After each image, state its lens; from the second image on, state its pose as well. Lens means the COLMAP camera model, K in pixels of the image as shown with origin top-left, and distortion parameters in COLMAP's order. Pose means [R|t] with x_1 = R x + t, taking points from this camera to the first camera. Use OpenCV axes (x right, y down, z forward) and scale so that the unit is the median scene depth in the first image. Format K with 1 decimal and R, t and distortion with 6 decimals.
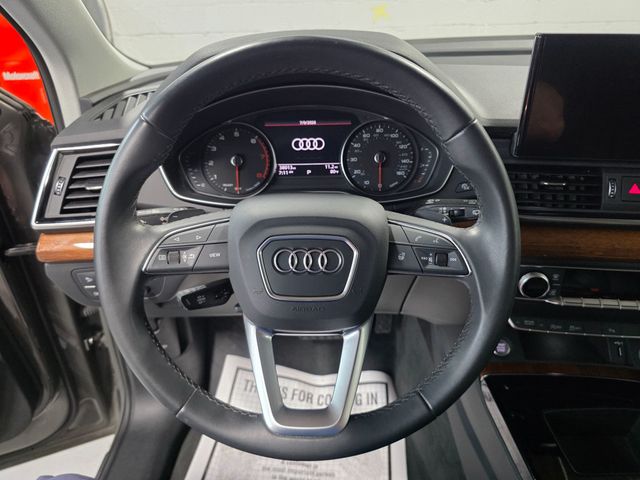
lens RADIAL K [[434.5, 0, 326.4], [0, 434.5, 247.2], [0, 0, 1]] dist [0.062392, -0.067989]
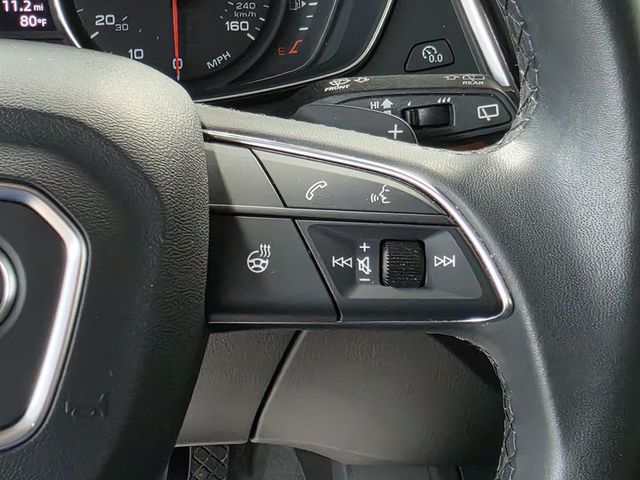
lens RADIAL K [[971.9, 0, 320.0], [0, 971.9, 240.0], [0, 0, 1]] dist [-0.019660, -0.081288]
pose [[0.967392, -0.034169, 0.250967, 0.059921], [0.044093, 0.998448, -0.034028, 0.031351], [-0.249415, 0.043984, 0.967397, 0.413826]]
